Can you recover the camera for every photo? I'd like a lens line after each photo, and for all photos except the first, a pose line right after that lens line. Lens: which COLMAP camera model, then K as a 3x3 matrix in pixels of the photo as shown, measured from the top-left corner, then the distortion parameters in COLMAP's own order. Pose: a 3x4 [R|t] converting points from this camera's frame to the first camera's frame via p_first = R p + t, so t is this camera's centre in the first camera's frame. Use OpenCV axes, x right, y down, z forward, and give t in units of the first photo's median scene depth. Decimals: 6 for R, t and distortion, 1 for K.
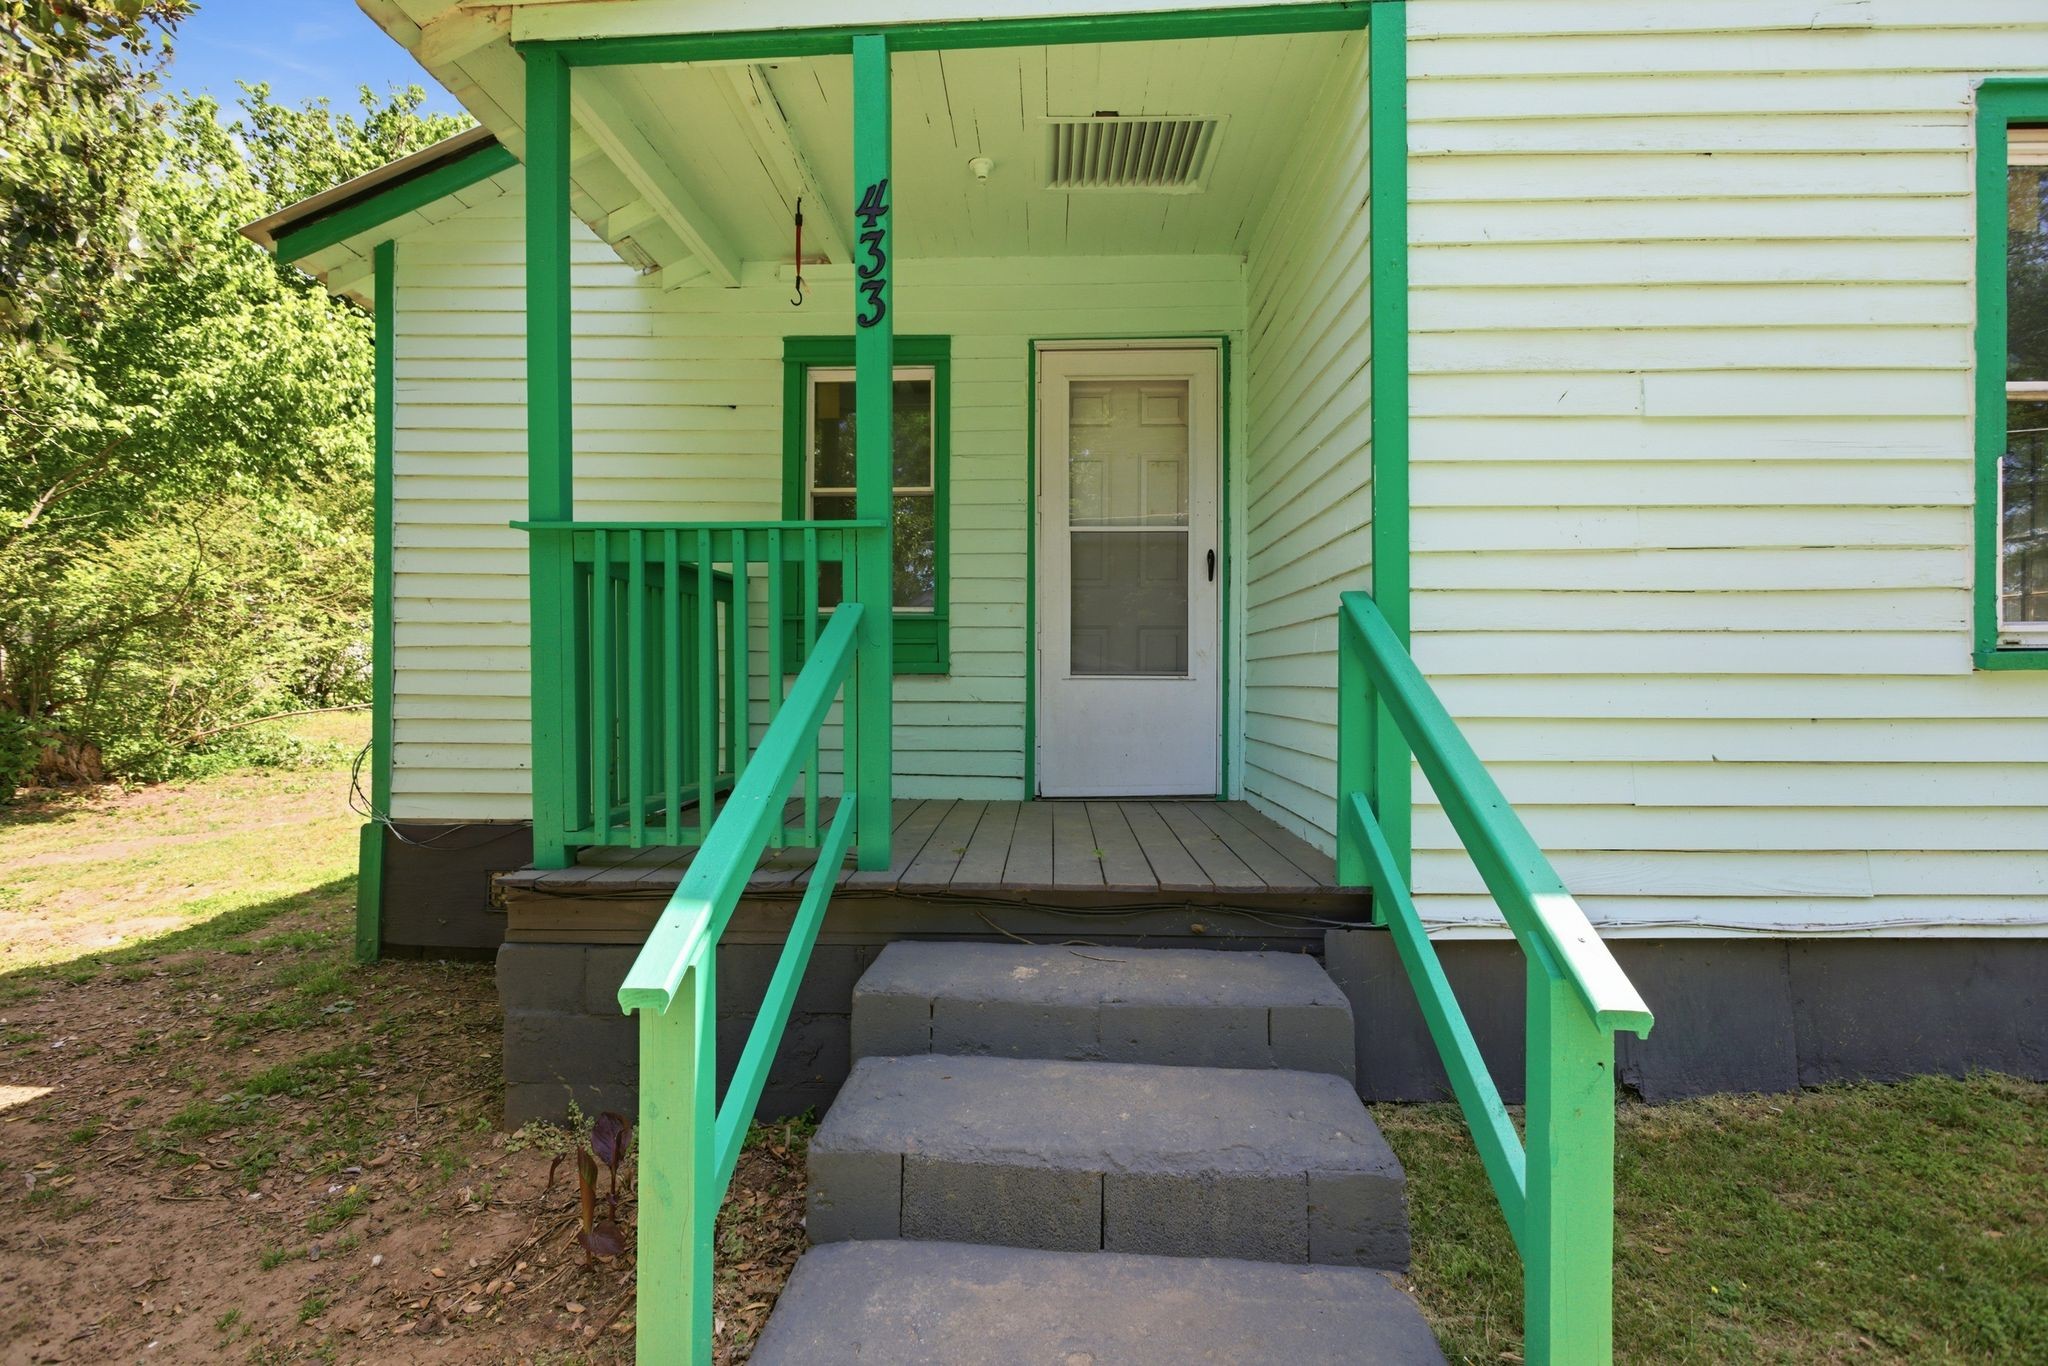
lens RADIAL K [[1000.7, 0, 1019.6], [0, 1000.7, 695.2], [0, 0, 1]] dist [-0.009473, 0.003526]
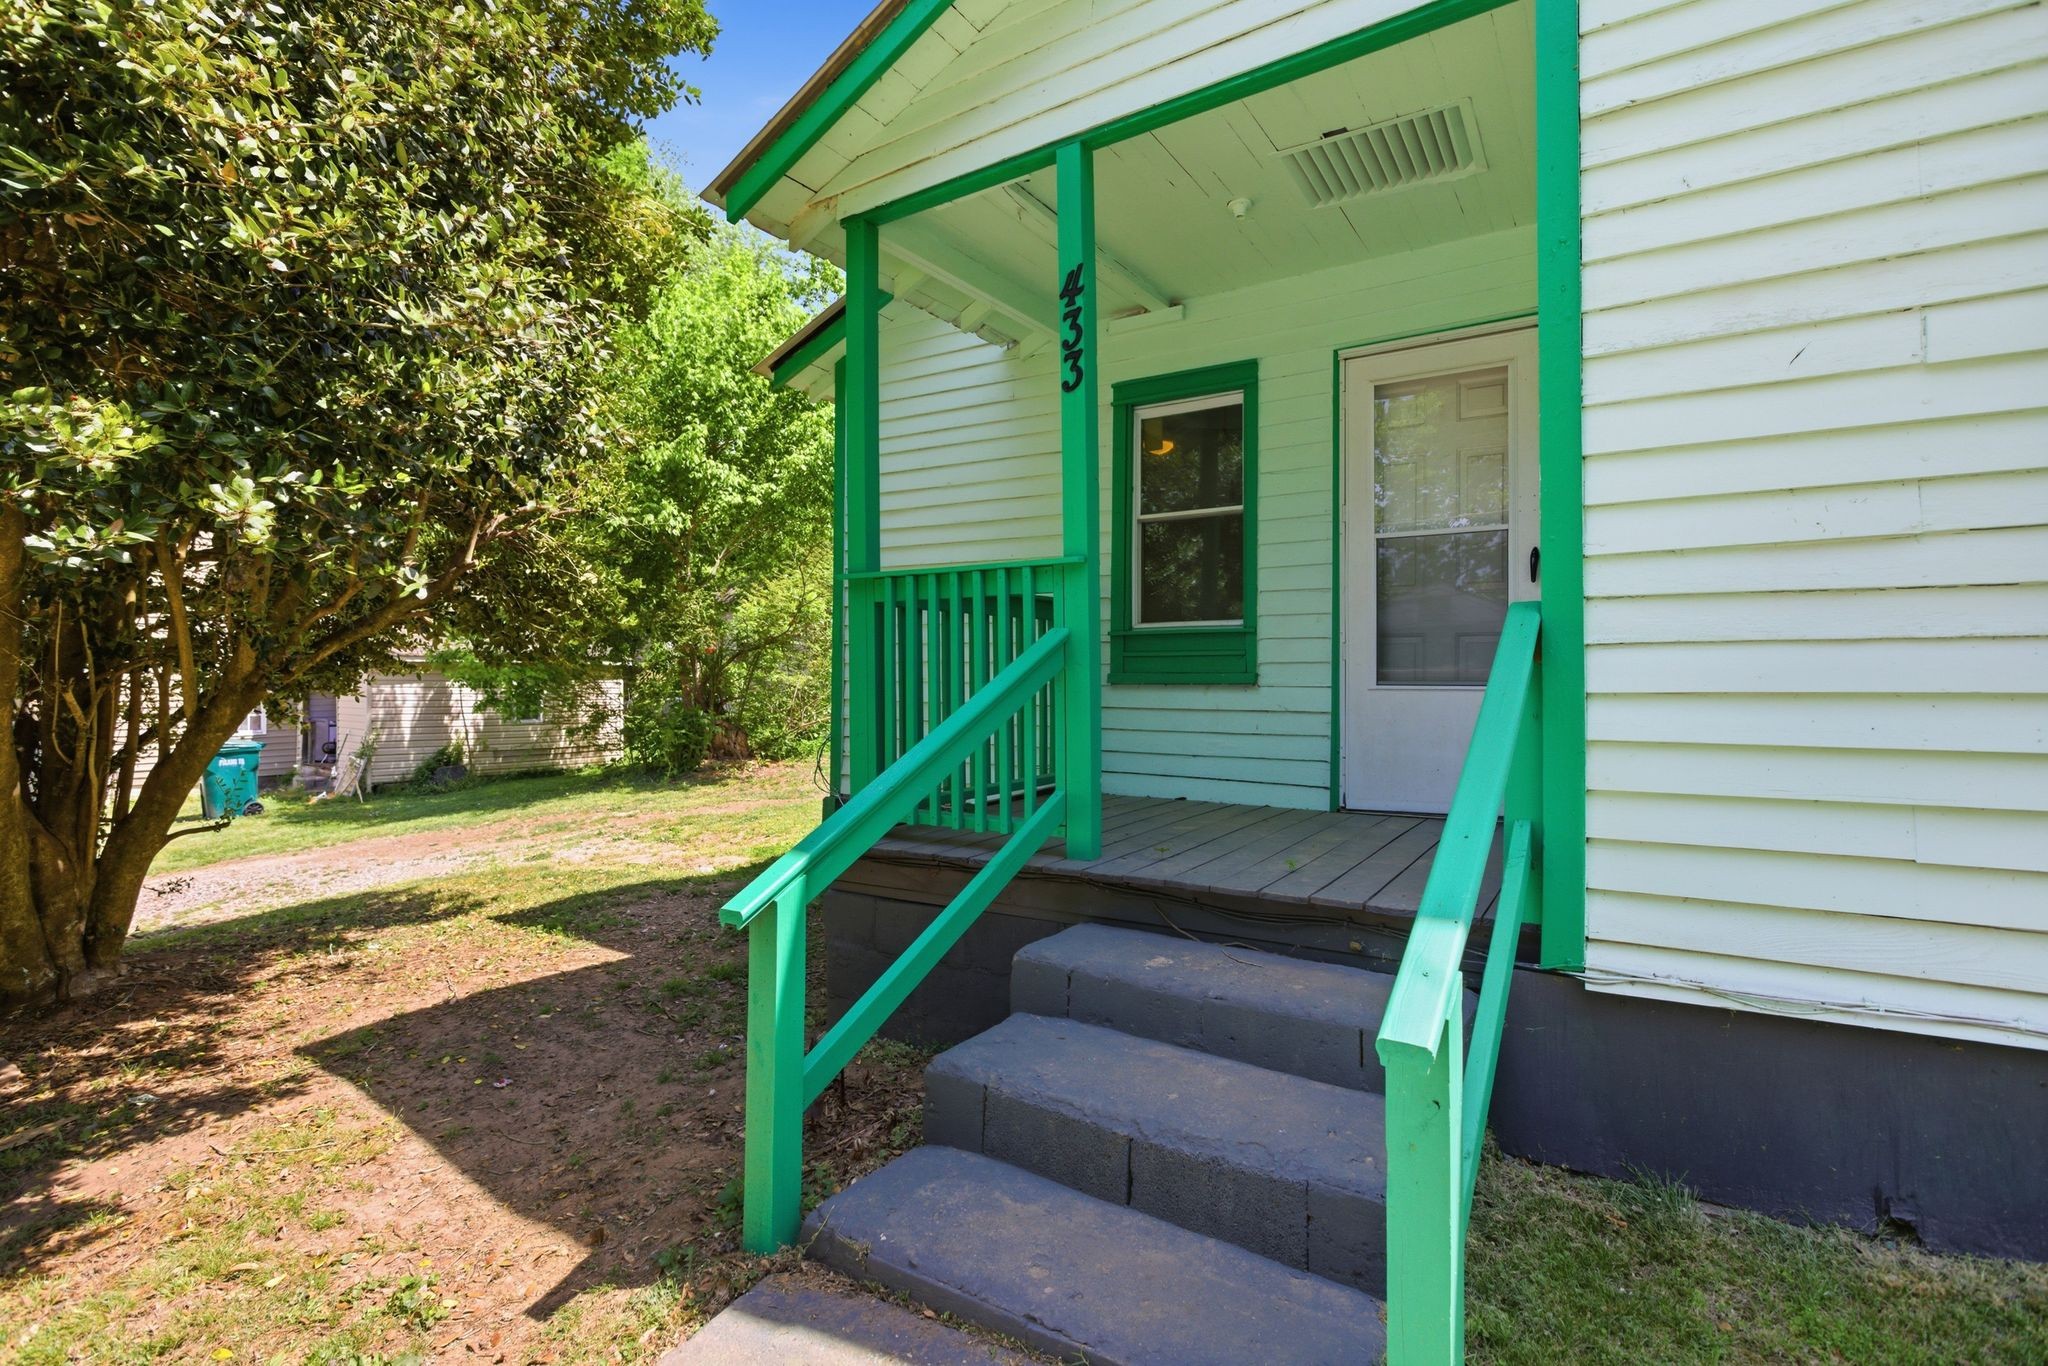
lens RADIAL K [[1000.7, 0, 1003.4], [0, 1000.7, 676.9], [0, 0, 1]] dist [-0.009473, 0.003526]
pose [[0.857497, -0.002790, -0.514481, 0.366537], [-0.006698, 0.999840, -0.016585, -0.014969], [0.514445, 0.017668, 0.857341, -0.033729]]
